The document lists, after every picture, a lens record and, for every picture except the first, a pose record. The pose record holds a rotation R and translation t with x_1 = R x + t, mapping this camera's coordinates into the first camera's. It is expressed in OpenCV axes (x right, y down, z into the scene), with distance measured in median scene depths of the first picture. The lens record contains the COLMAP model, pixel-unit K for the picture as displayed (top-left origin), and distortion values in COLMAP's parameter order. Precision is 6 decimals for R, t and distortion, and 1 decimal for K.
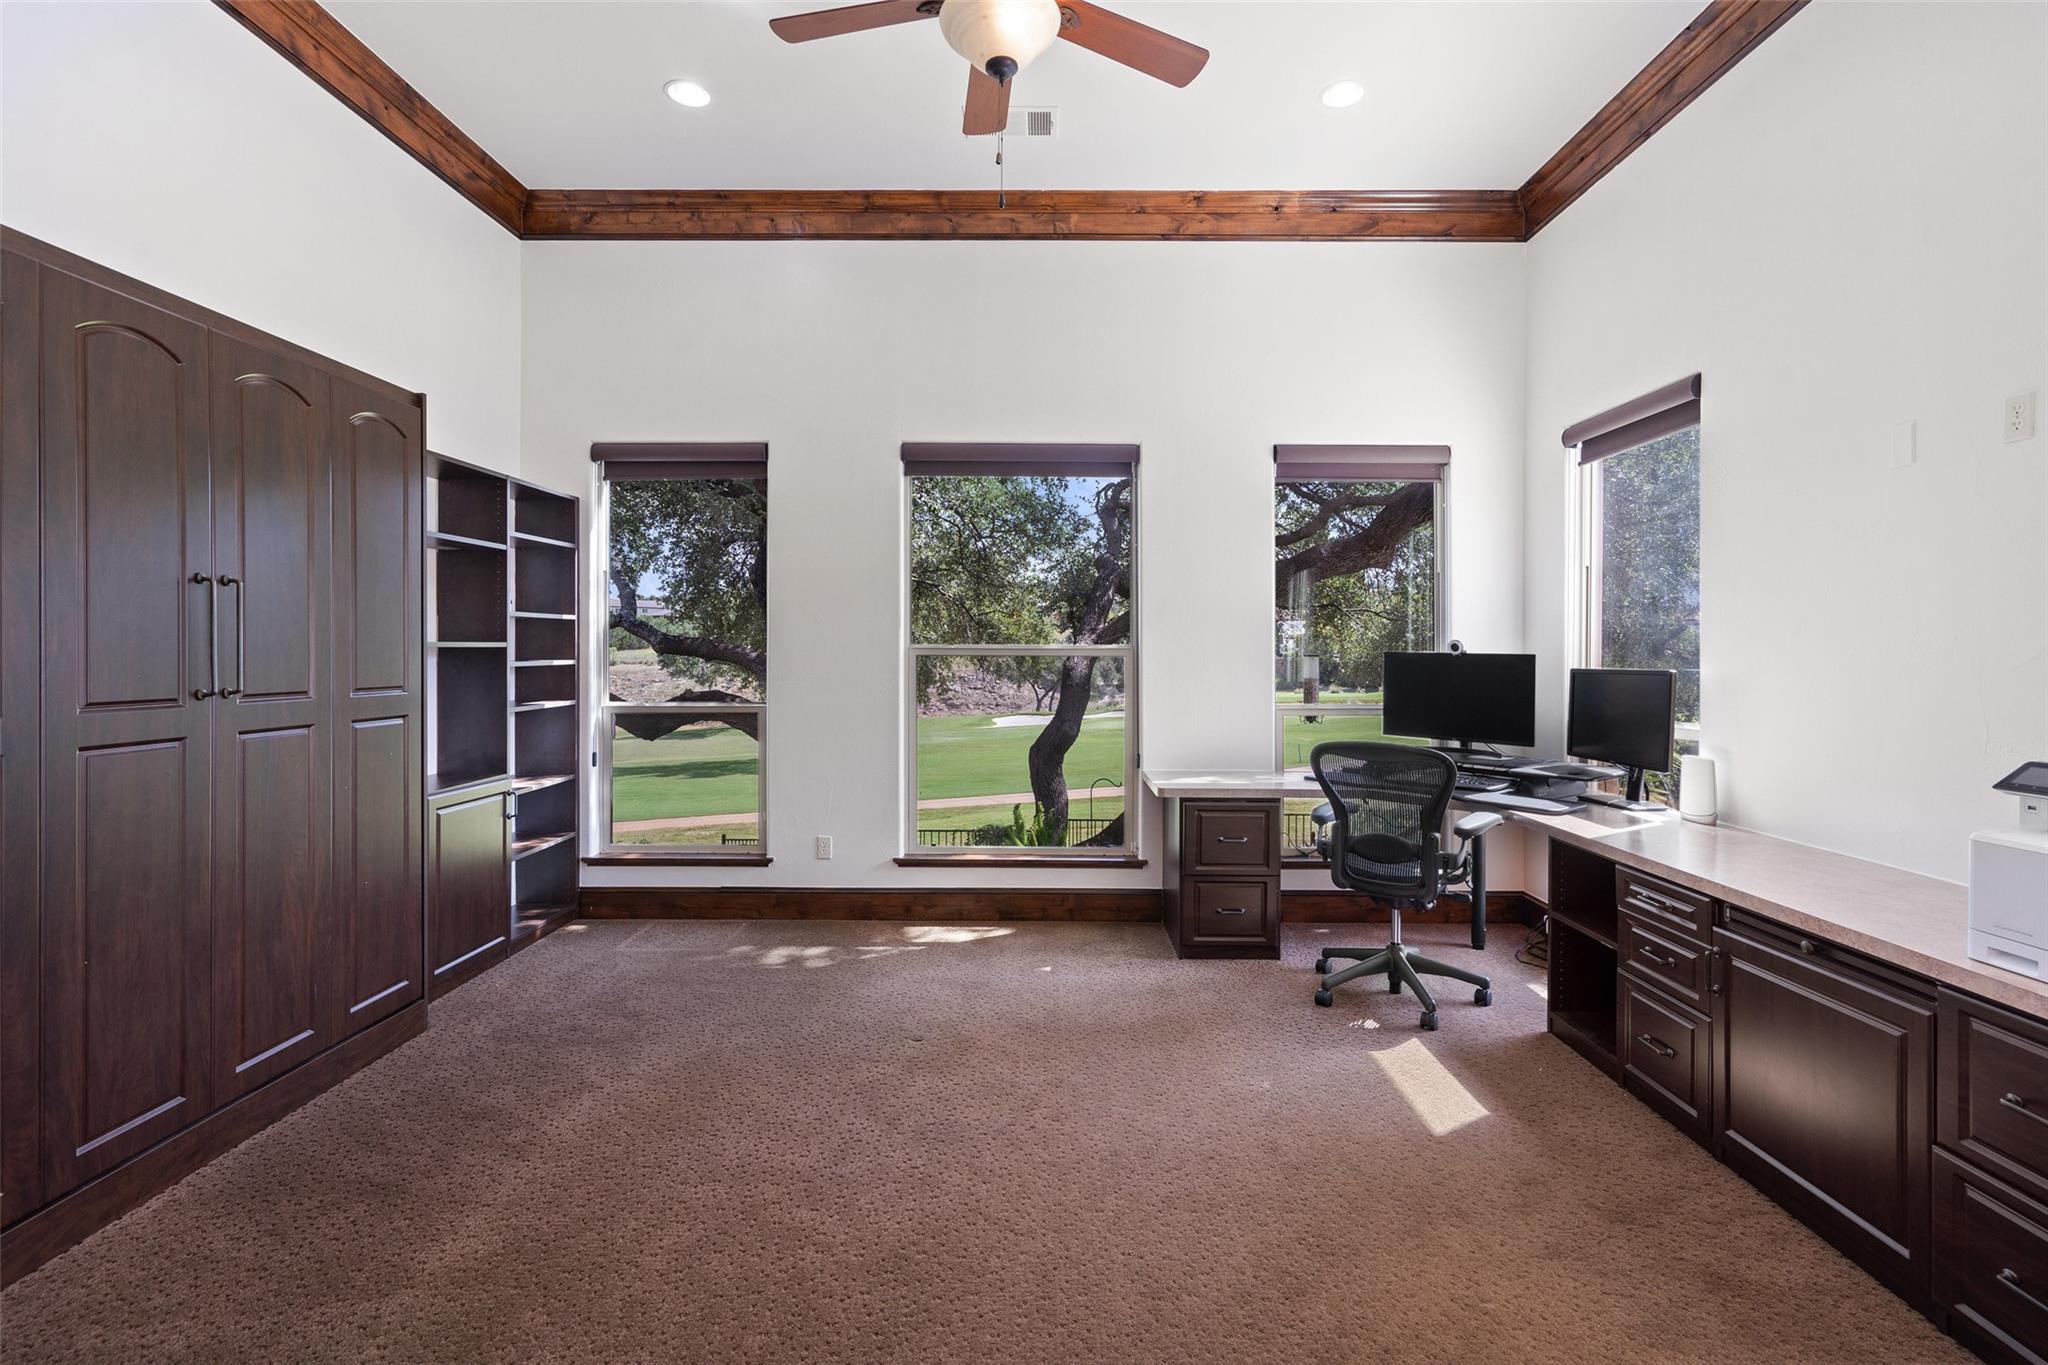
lens RADIAL K [[949.0, 0, 1040.6], [0, 949.0, 636.1], [0, 0, 1]] dist [-0.002583, 0.000333]
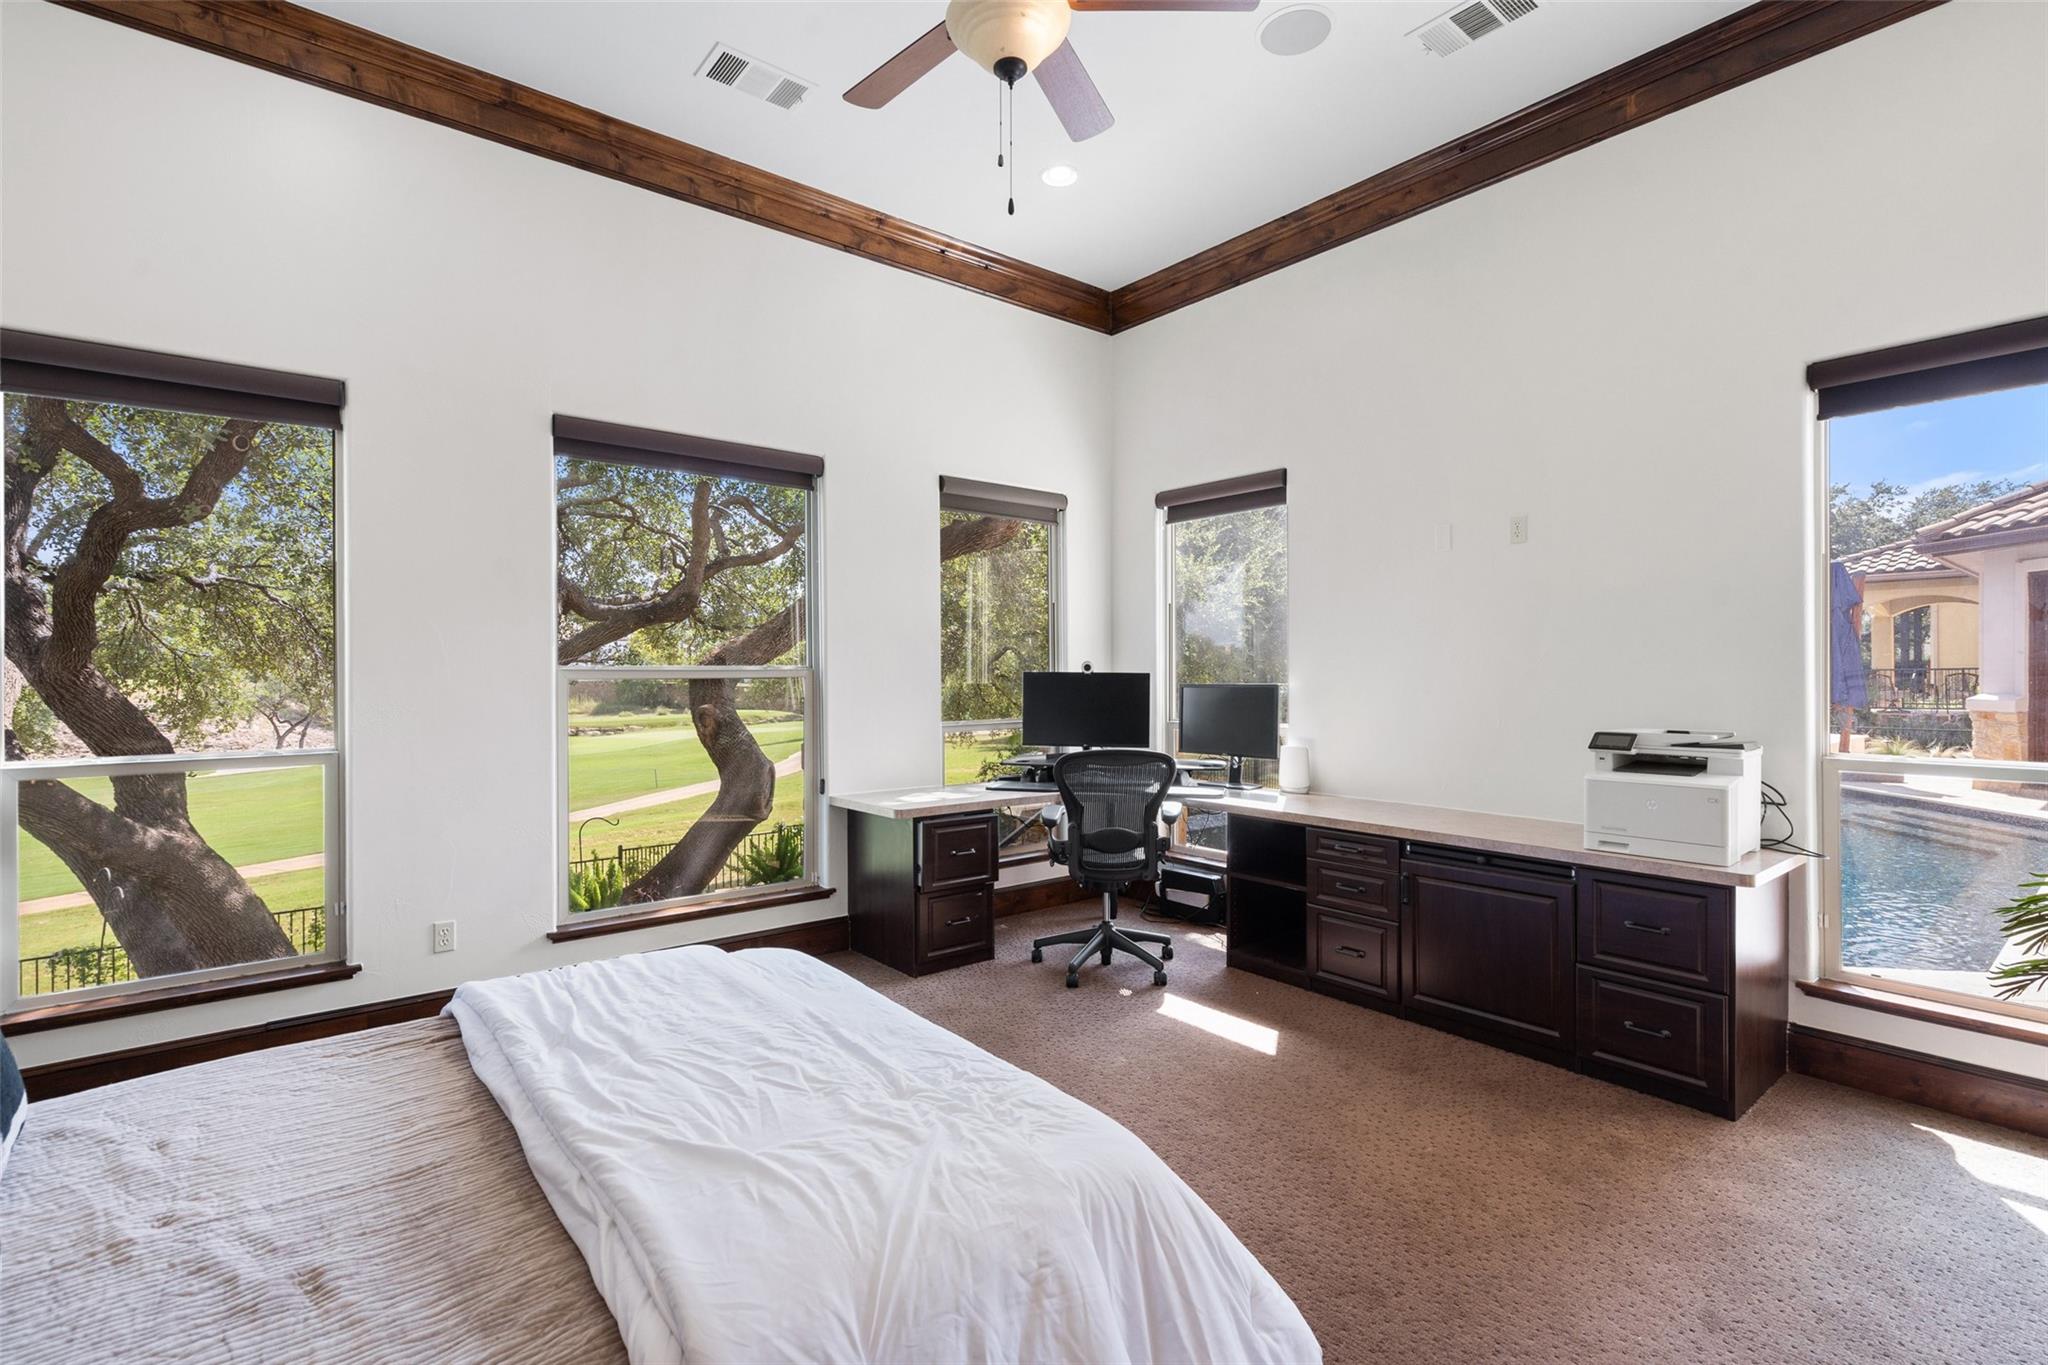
lens RADIAL K [[945.6, 0, 1024.2], [0, 945.6, 654.0], [0, 0, 1]] dist [-0.003181, 0.000407]
pose [[0.769033, 0.007675, 0.639163, -0.421465], [-0.005364, 0.999970, -0.005553, 0.002365], [-0.639186, 0.000842, 0.769052, 0.162384]]
